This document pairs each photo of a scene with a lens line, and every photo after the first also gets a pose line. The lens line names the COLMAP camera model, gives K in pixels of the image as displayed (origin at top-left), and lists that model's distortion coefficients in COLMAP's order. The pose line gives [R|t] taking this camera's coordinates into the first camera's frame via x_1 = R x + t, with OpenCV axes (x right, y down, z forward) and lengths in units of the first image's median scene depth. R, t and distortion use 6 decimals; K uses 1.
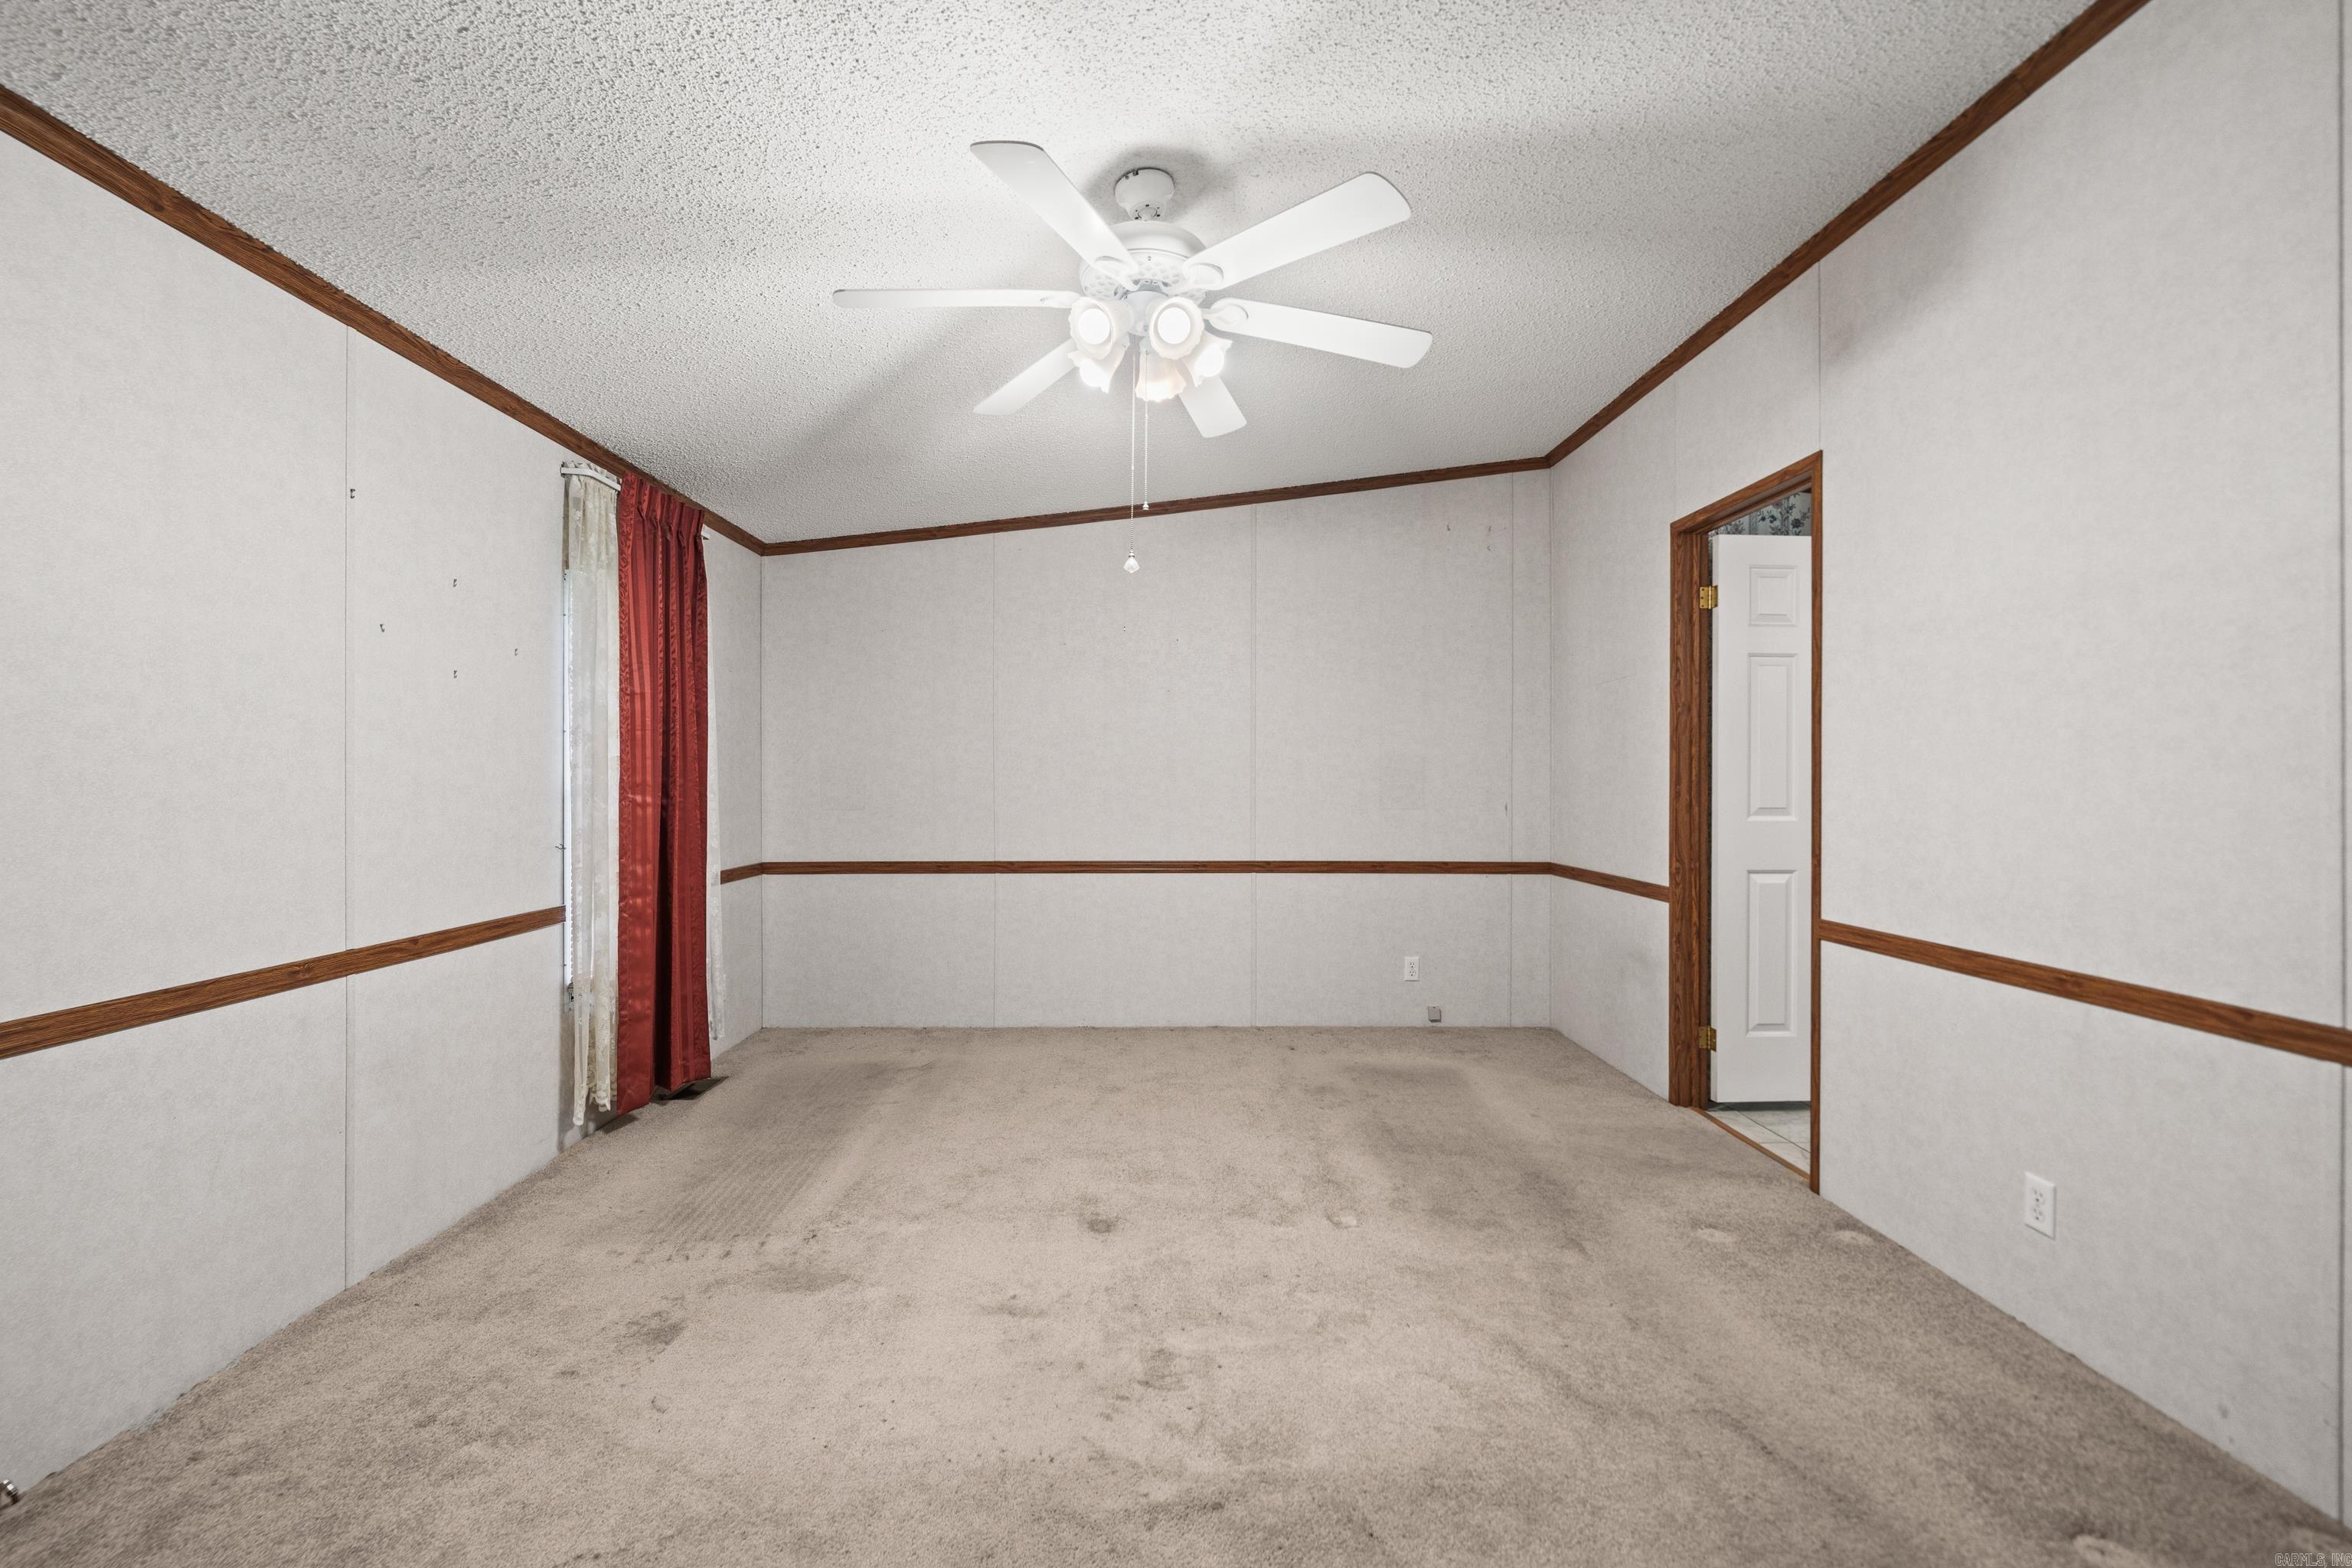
lens RADIAL K [[967.6, 0, 1181.1], [0, 967.6, 776.1], [0, 0, 1]] dist [-0.000741, 0.000168]
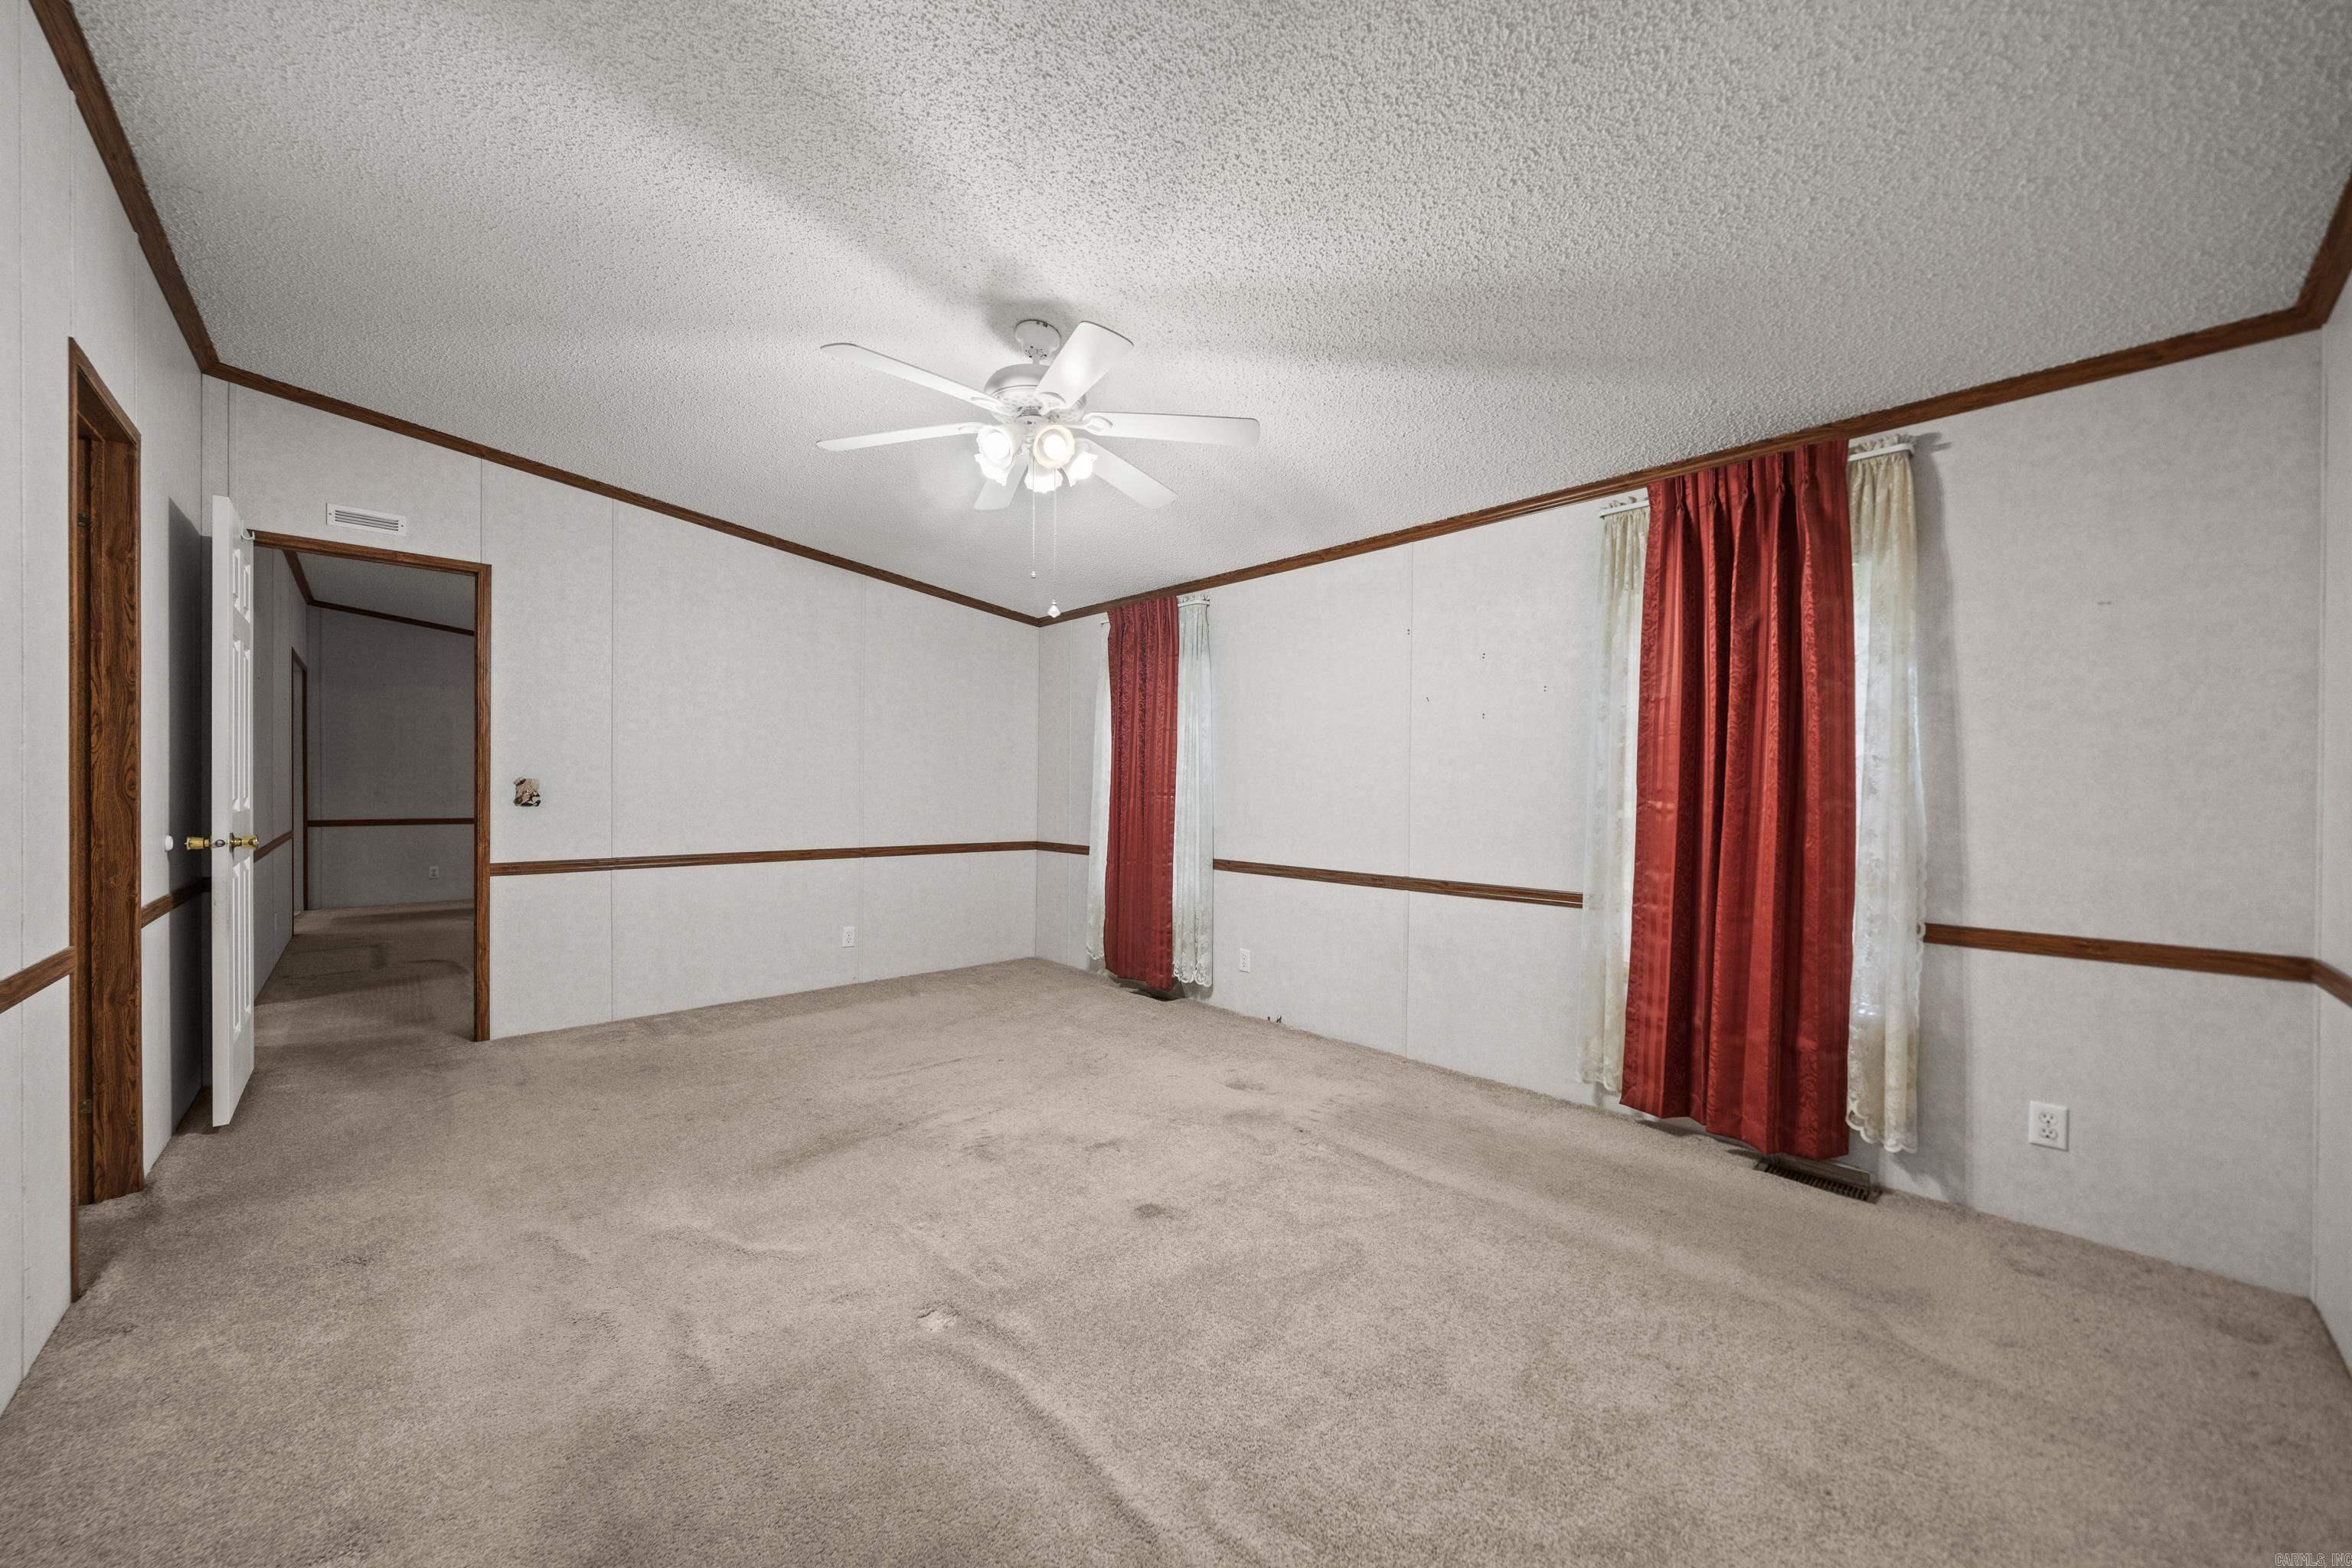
lens RADIAL K [[842.5, 0, 1162.9], [0, 842.5, 809.7], [0, 0, 1]] dist [-0.006286, -0.000011]
pose [[-0.756967, 0.006246, -0.653423, 0.405653], [-0.004150, 0.999888, 0.014366, 0.018461], [0.653440, 0.013587, -0.756857, 1.382245]]
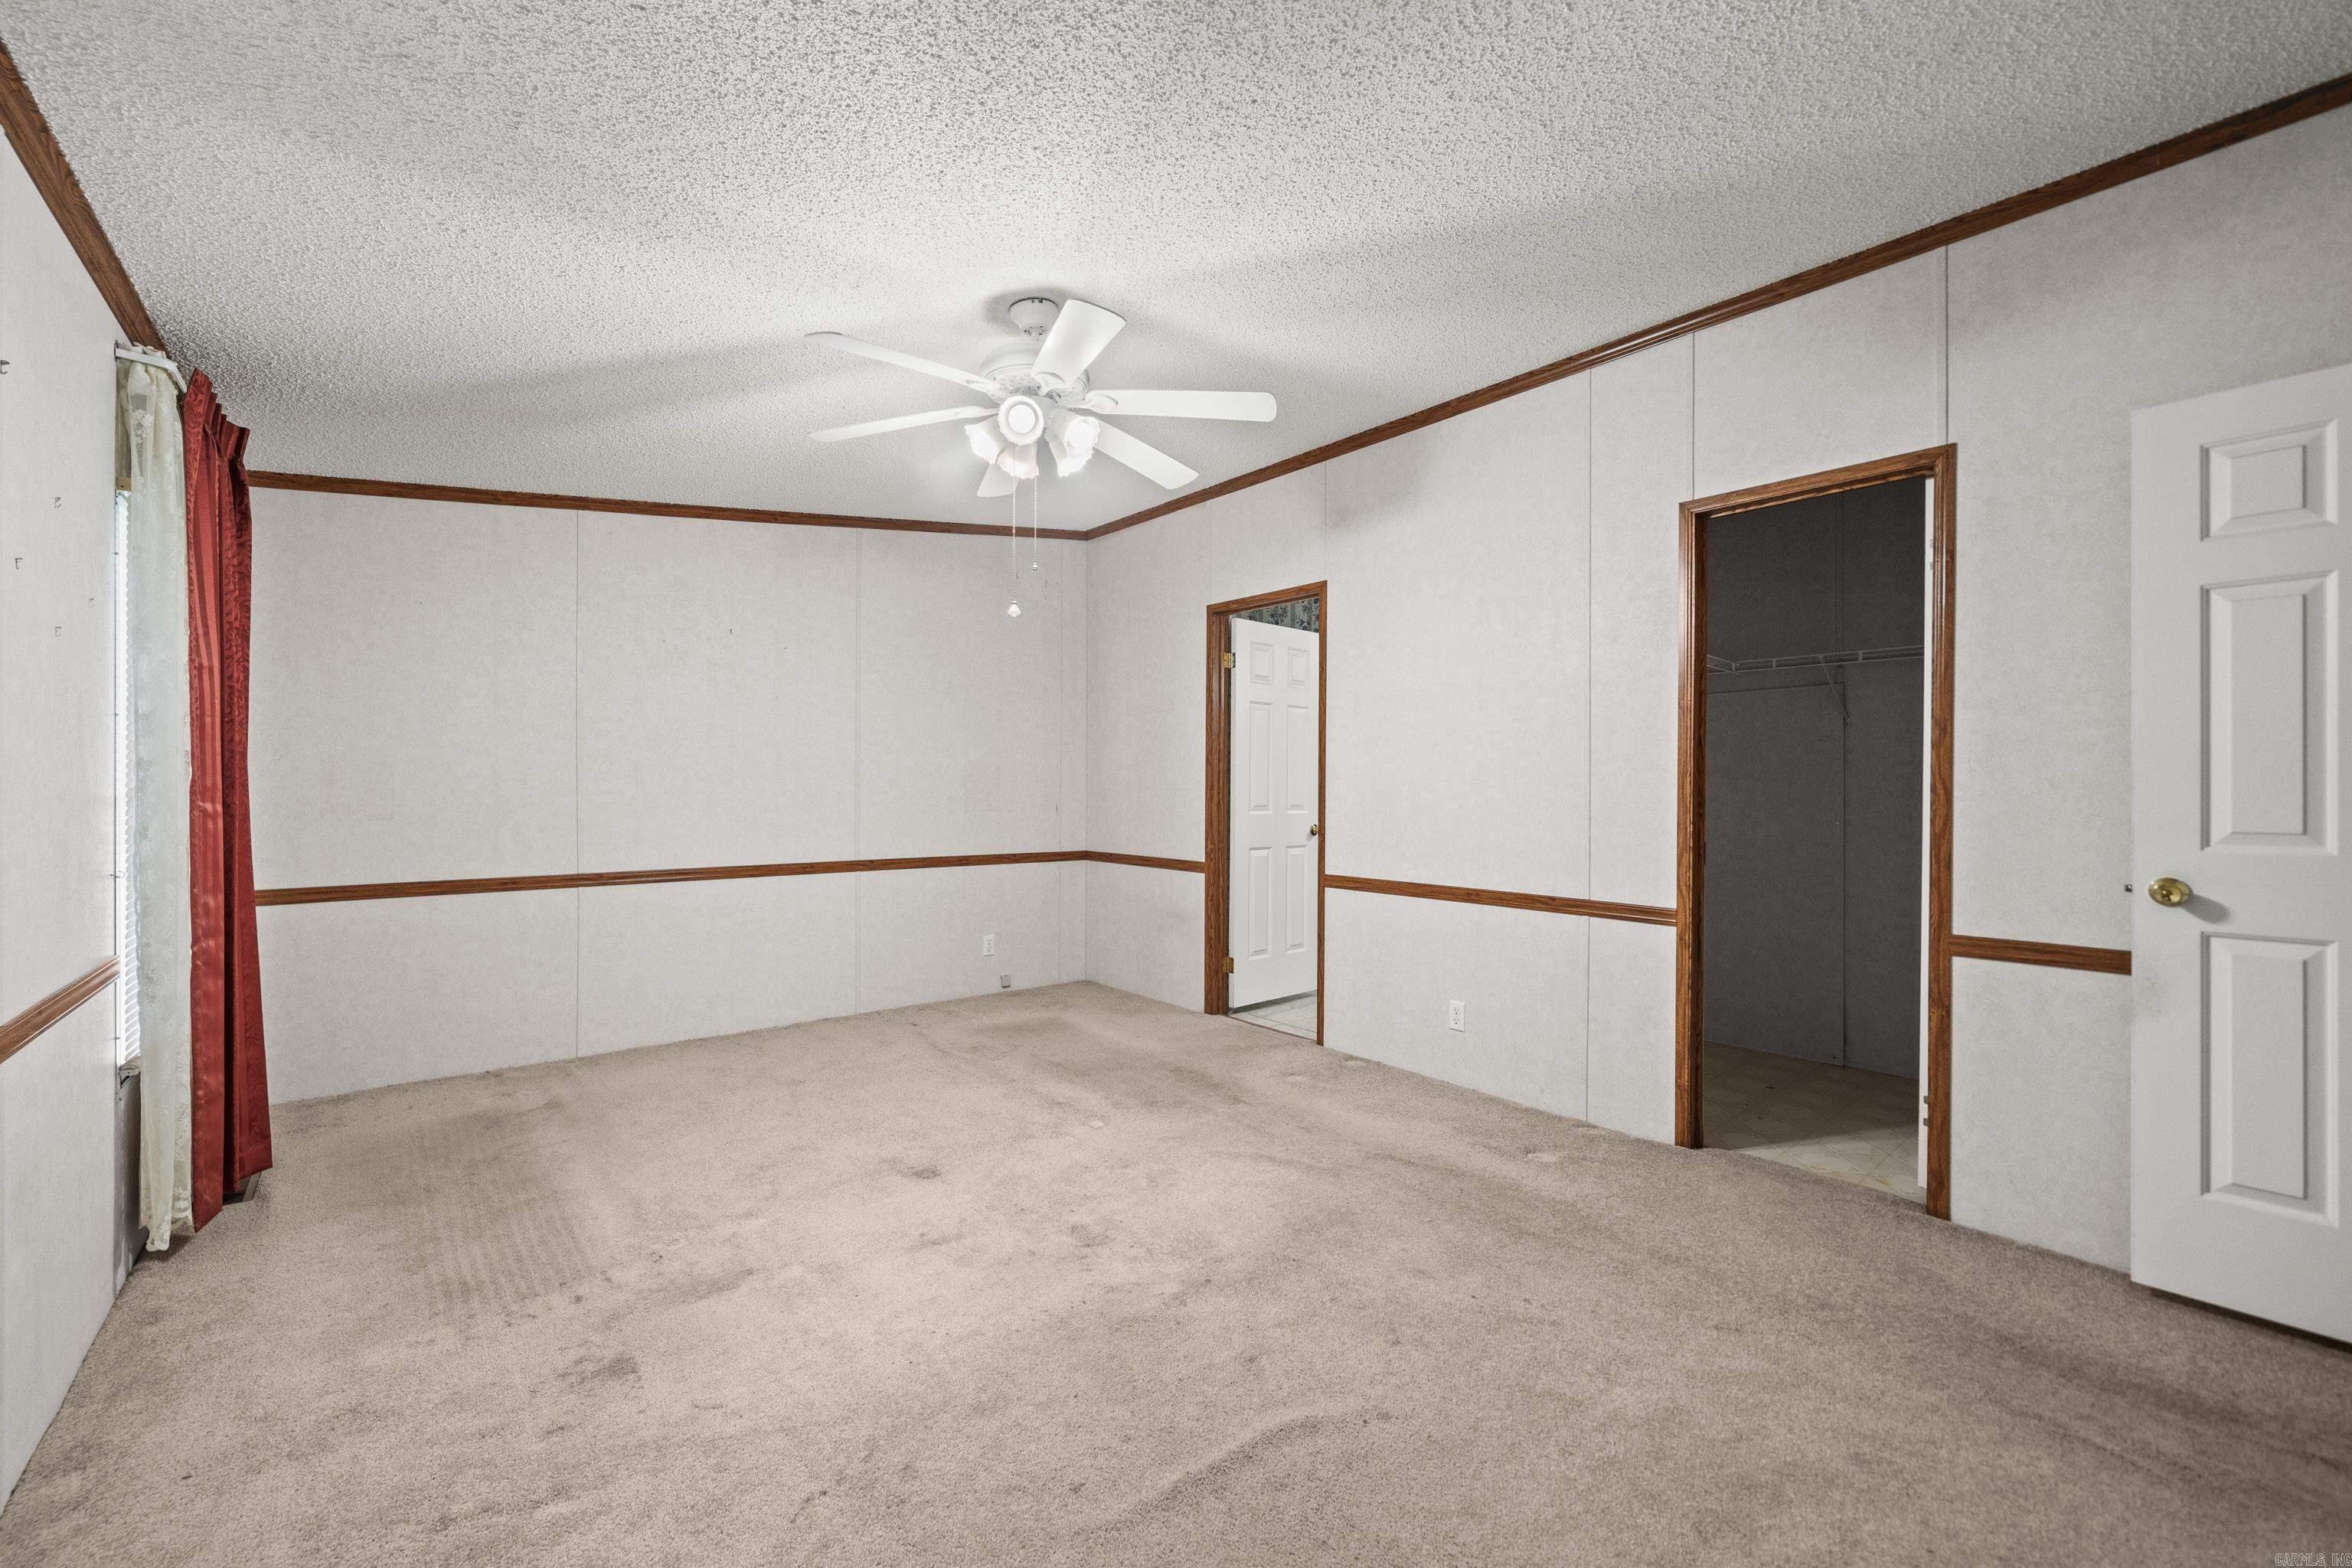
lens RADIAL K [[917.9, 0, 1176.0], [0, 917.9, 784.0], [0, 0, 1]] dist [0.000588, 0.000079]
pose [[0.781444, 0.004824, 0.623956, -0.438590], [-0.006429, 0.999979, 0.000320, 0.000168], [-0.623942, -0.004261, 0.781459, -0.027753]]
